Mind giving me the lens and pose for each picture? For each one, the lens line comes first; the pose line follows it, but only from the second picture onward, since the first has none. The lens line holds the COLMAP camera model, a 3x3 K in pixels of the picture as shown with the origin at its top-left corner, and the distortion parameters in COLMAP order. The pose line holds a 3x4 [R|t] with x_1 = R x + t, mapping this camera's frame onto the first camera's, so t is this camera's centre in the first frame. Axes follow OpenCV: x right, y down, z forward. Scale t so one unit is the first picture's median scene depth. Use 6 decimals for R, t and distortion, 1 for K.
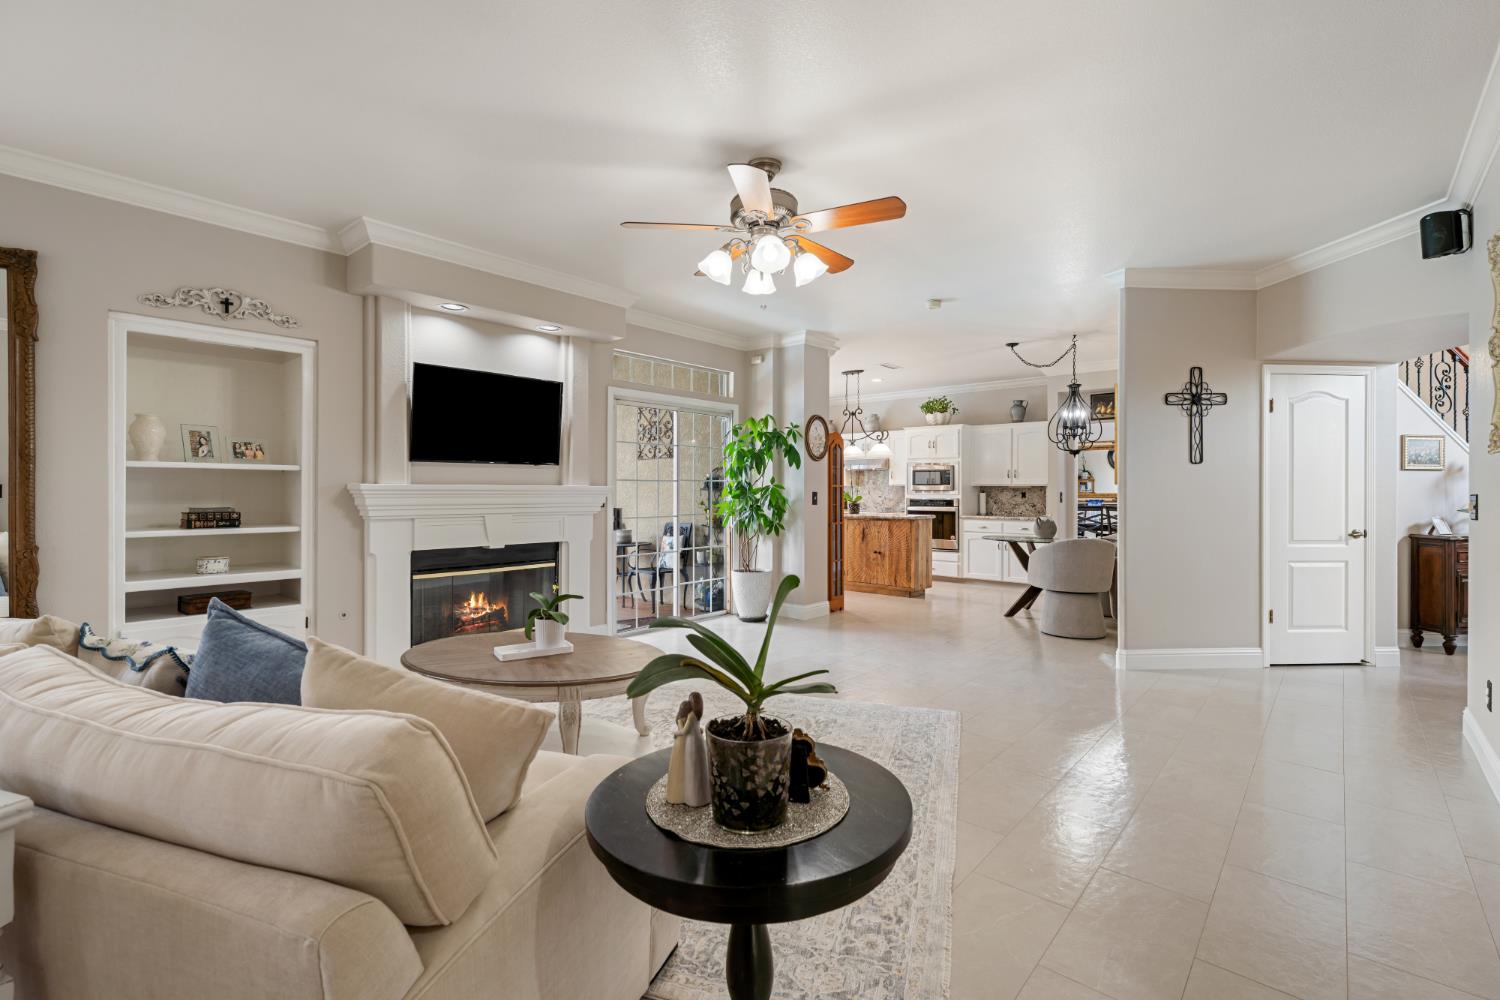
lens RADIAL K [[675.7, 0, 742.6], [0, 675.7, 490.0], [0, 0, 1]] dist [-0.000009, -0.000729]
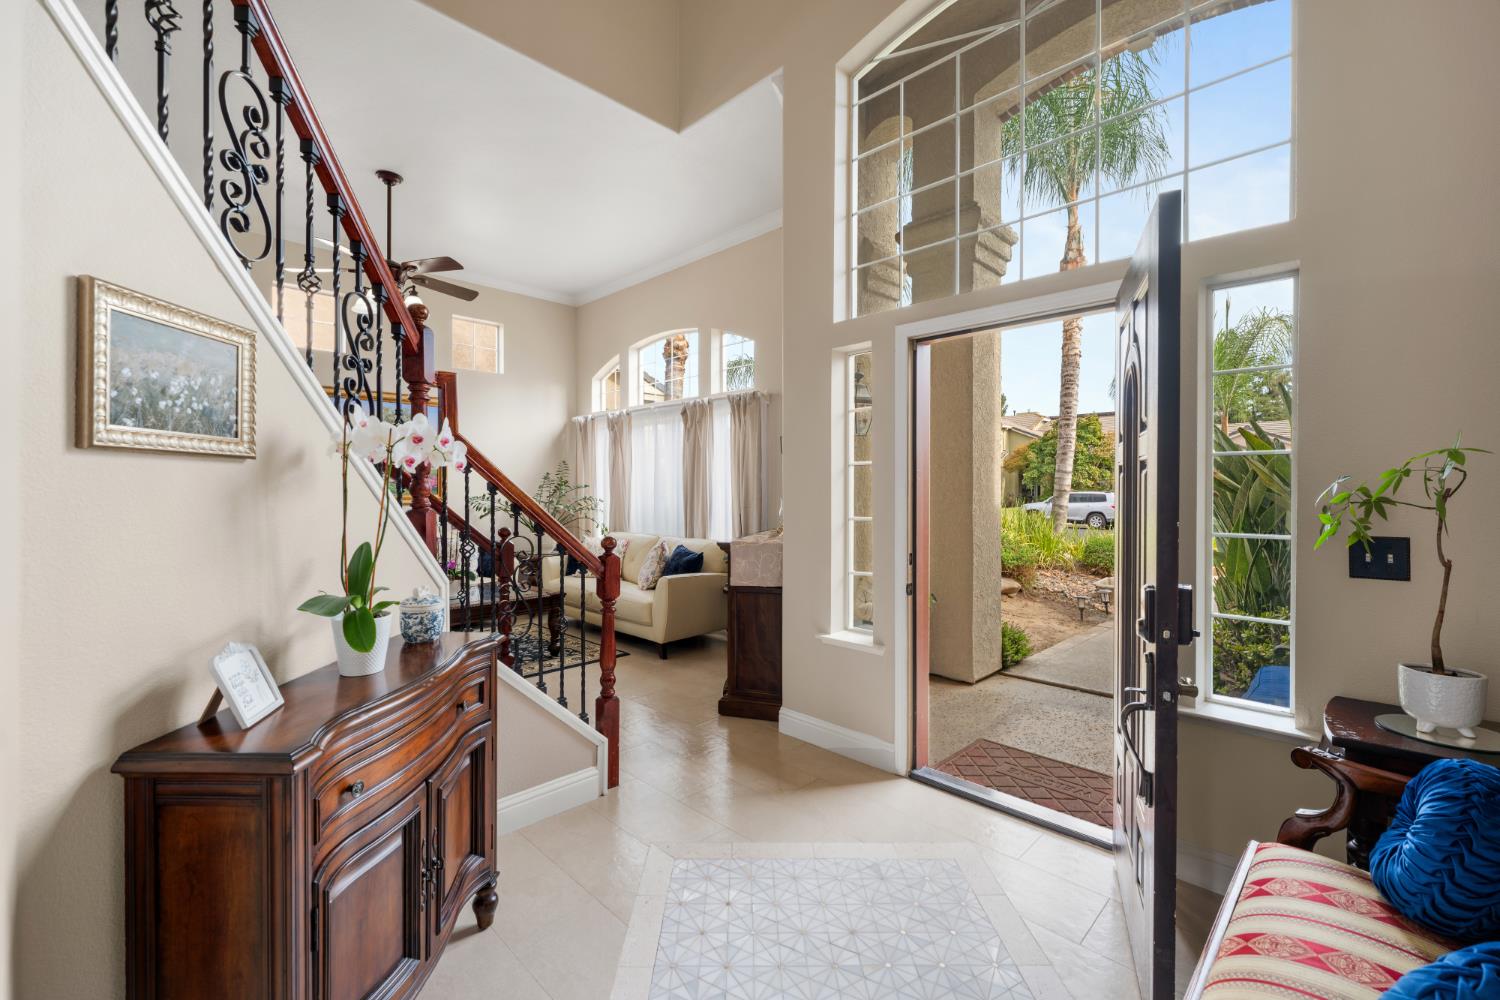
lens RADIAL K [[634.2, 0, 750.4], [0, 634.2, 495.8], [0, 0, 1]] dist [-0.000693, 0.000312]
pose [[0.056336, -0.010269, 0.998359, 0.778265], [-0.005213, 0.999930, 0.010579, -0.017663], [-0.998398, -0.005801, 0.056278, 0.768457]]
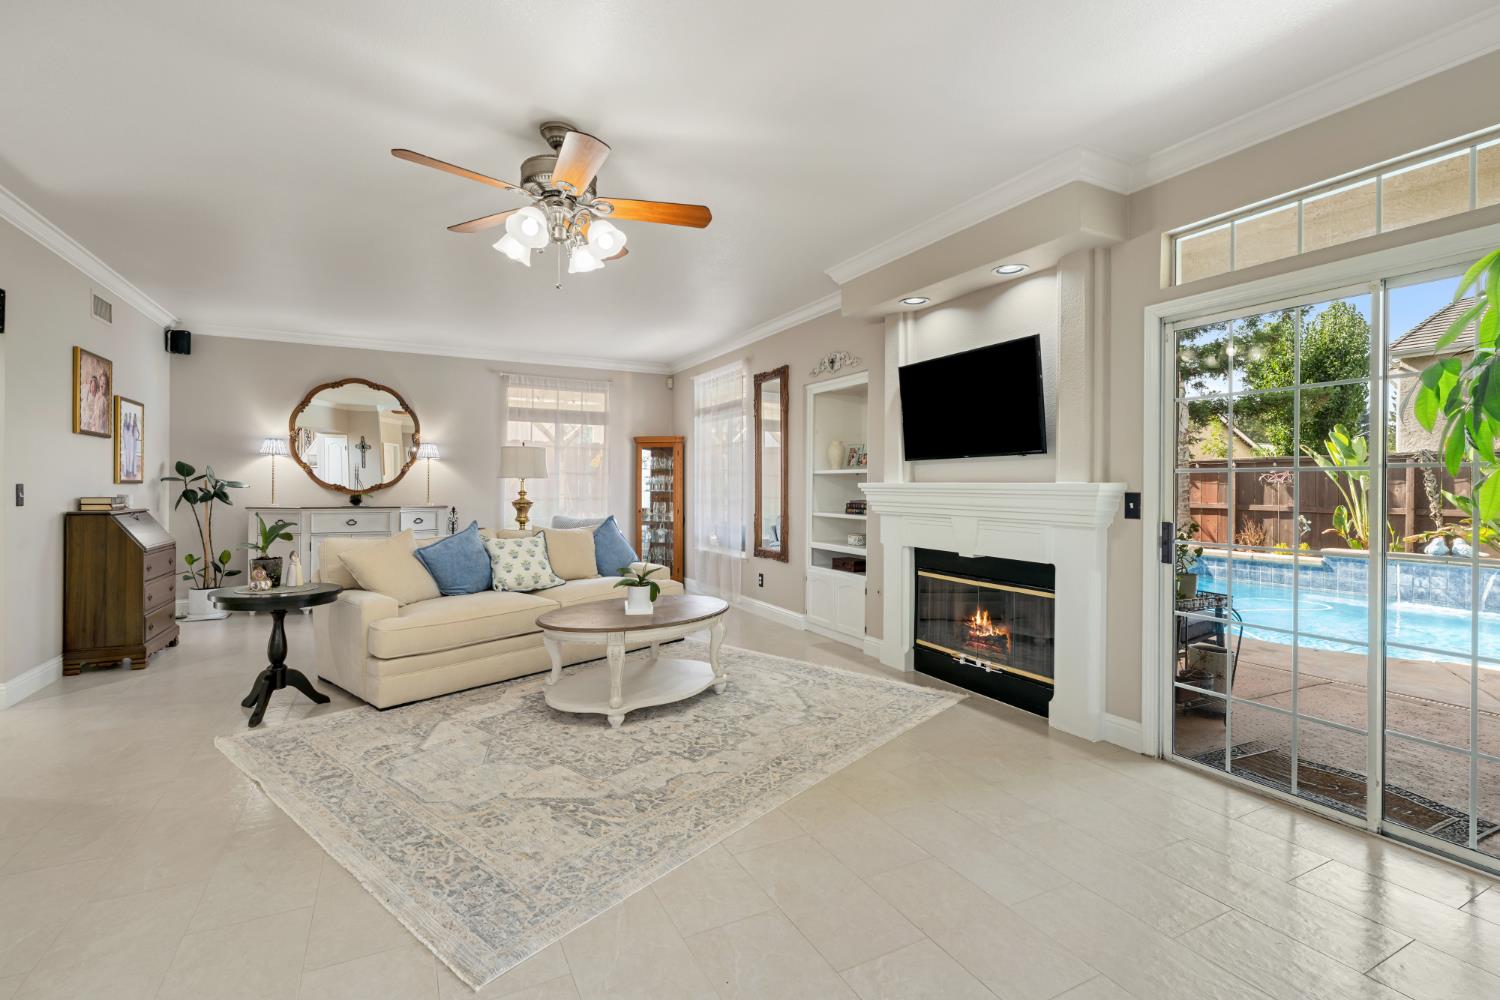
lens RADIAL K [[675.7, 0, 745.0], [0, 675.7, 489.4], [0, 0, 1]] dist [-0.000009, -0.000729]
pose [[-0.364878, 0.001558, -0.931054, 0.446177], [-0.004902, 0.999982, 0.003594, -0.000693], [0.931042, 0.005876, -0.364864, 0.883458]]
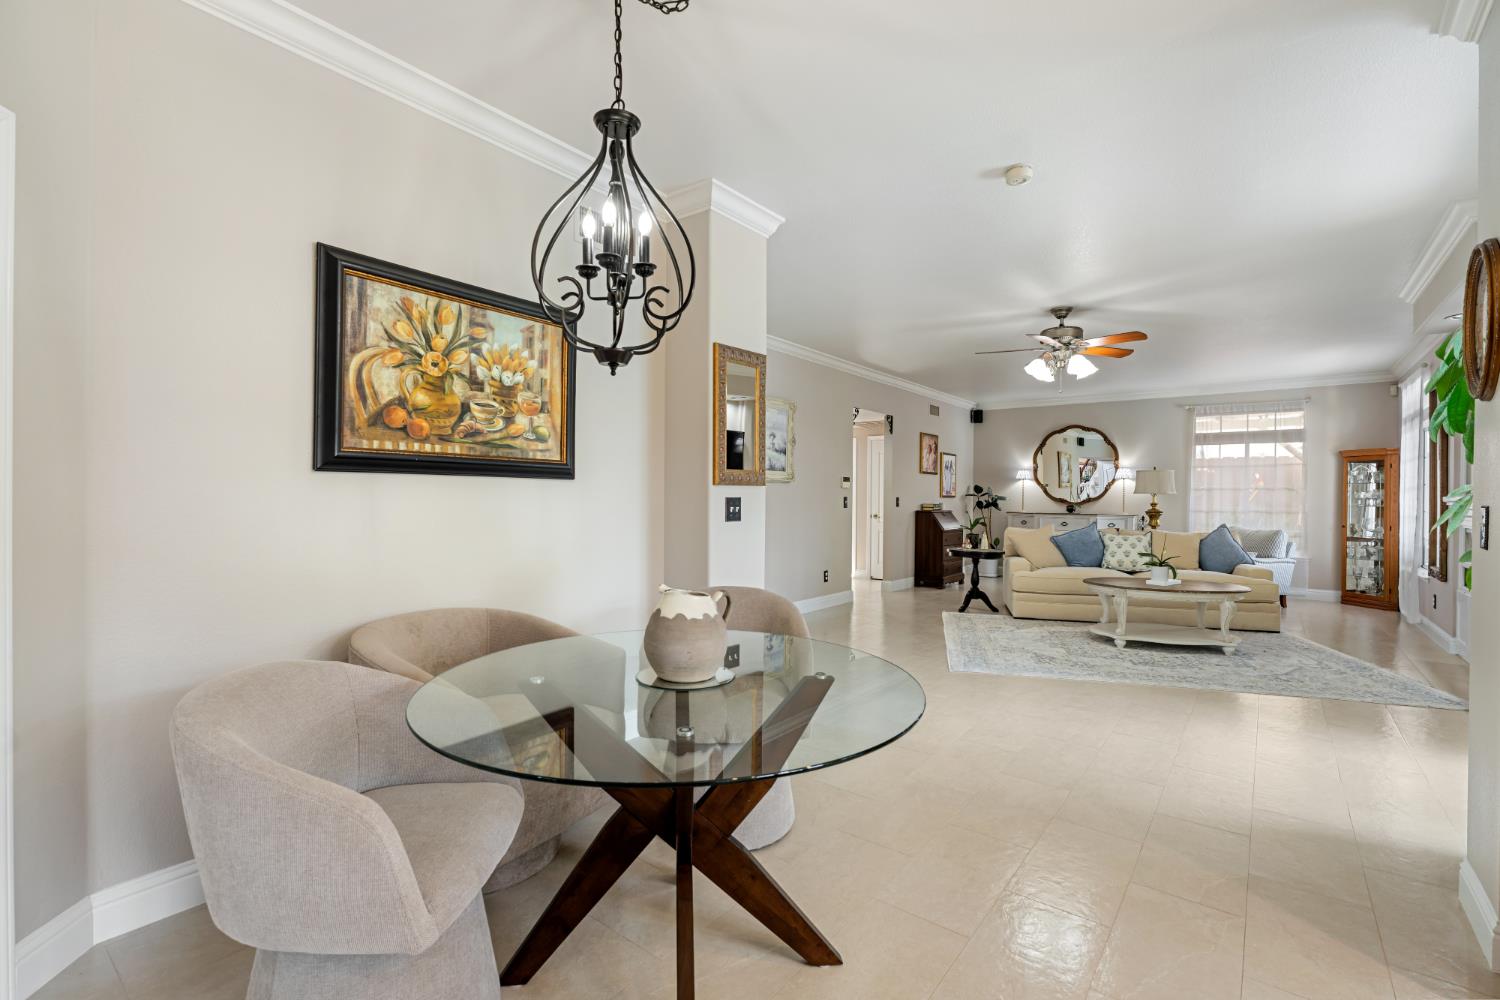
lens RADIAL K [[675.7, 0, 750.5], [0, 675.7, 496.4], [0, 0, 1]] dist [-0.000009, -0.000729]
pose [[-0.997772, -0.009869, -0.065978, 0.524845], [-0.009859, 0.999951, -0.000465, 0.002001], [0.065979, 0.000187, -0.997821, 1.495555]]
